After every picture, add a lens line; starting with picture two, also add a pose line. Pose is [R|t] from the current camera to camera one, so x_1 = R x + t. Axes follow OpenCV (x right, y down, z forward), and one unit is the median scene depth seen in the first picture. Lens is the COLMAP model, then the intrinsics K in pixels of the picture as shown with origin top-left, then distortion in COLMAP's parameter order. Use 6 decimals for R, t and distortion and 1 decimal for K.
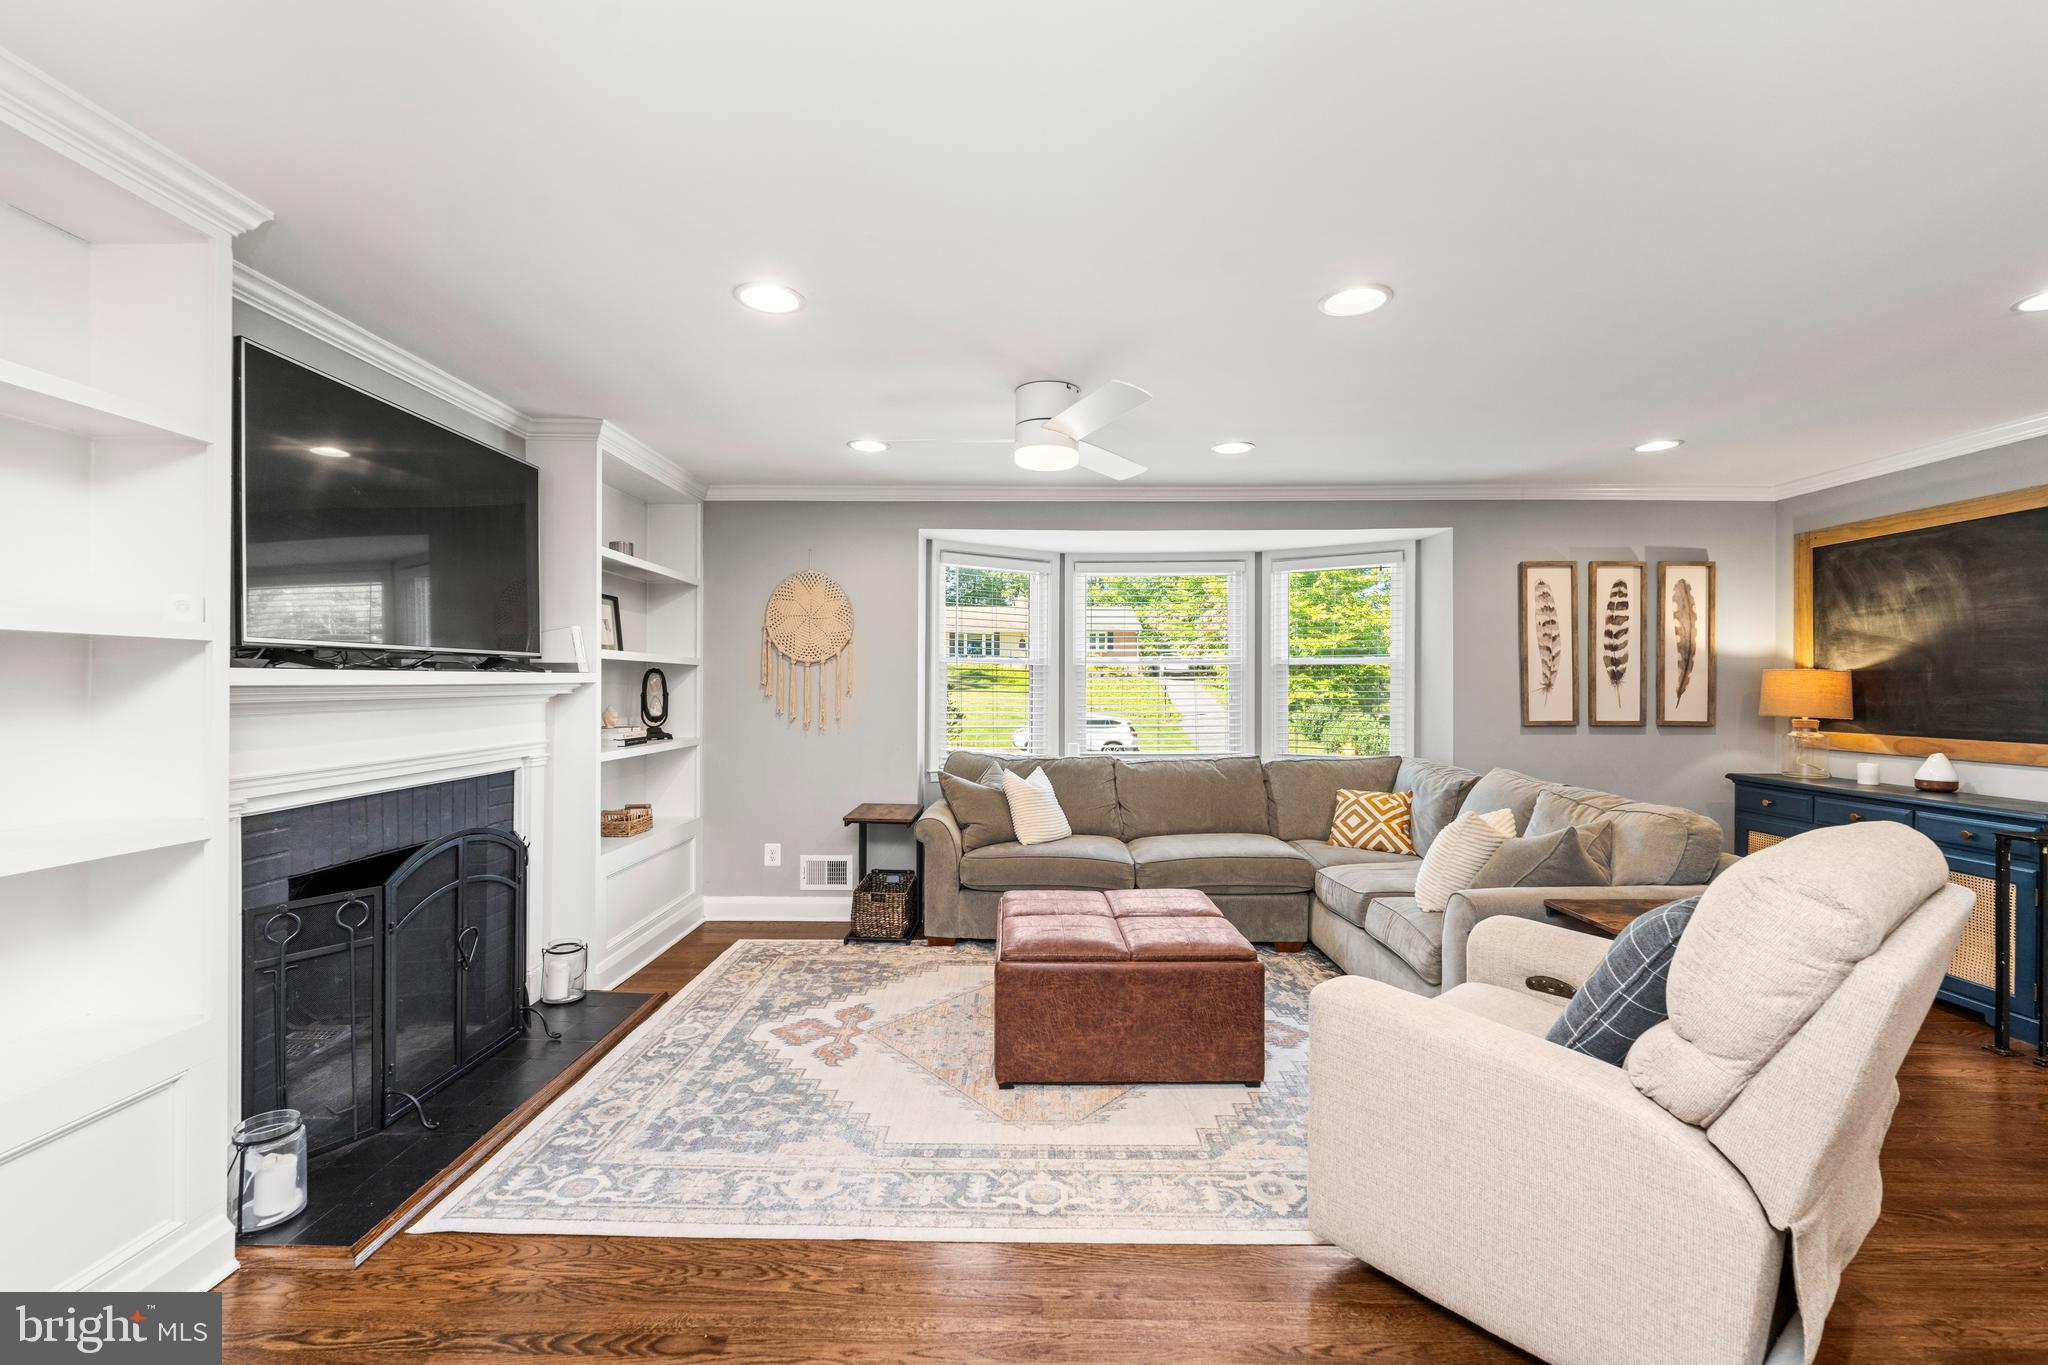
lens RADIAL K [[860.0, 0, 1022.1], [0, 860.0, 675.8], [0, 0, 1]] dist [0.001554, -0.000063]
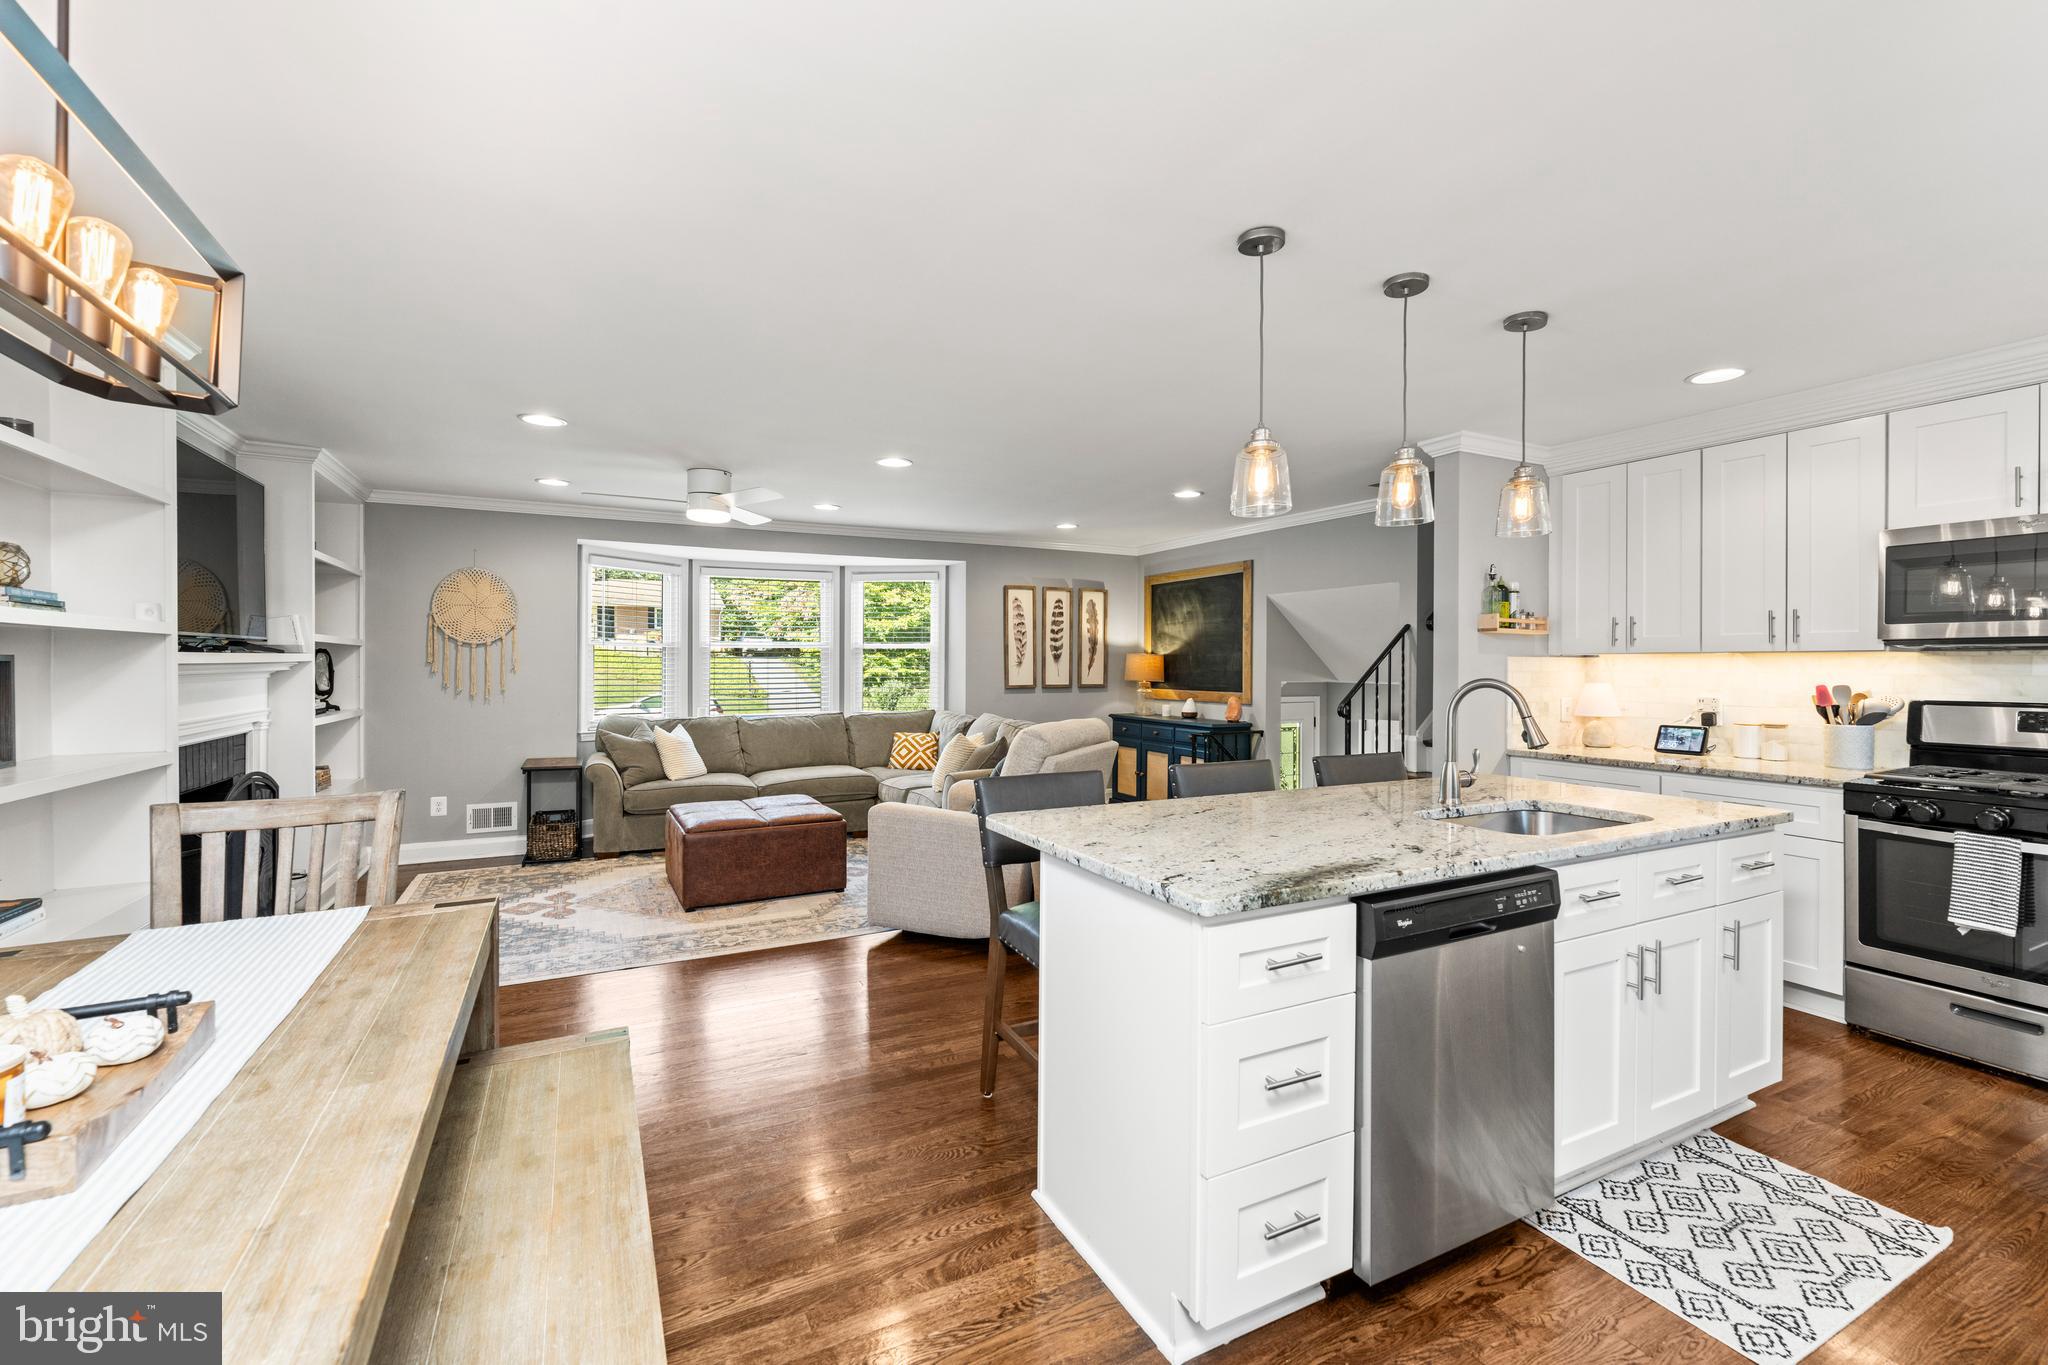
lens RADIAL K [[857.1, 0, 1021.7], [0, 857.1, 658.4], [0, 0, 1]] dist [-0.002349, -0.000677]
pose [[0.887589, 0.001734, 0.460633, -0.125041], [-0.004401, 0.999979, 0.004717, -0.004988], [-0.460615, -0.006214, 0.887578, -0.430952]]
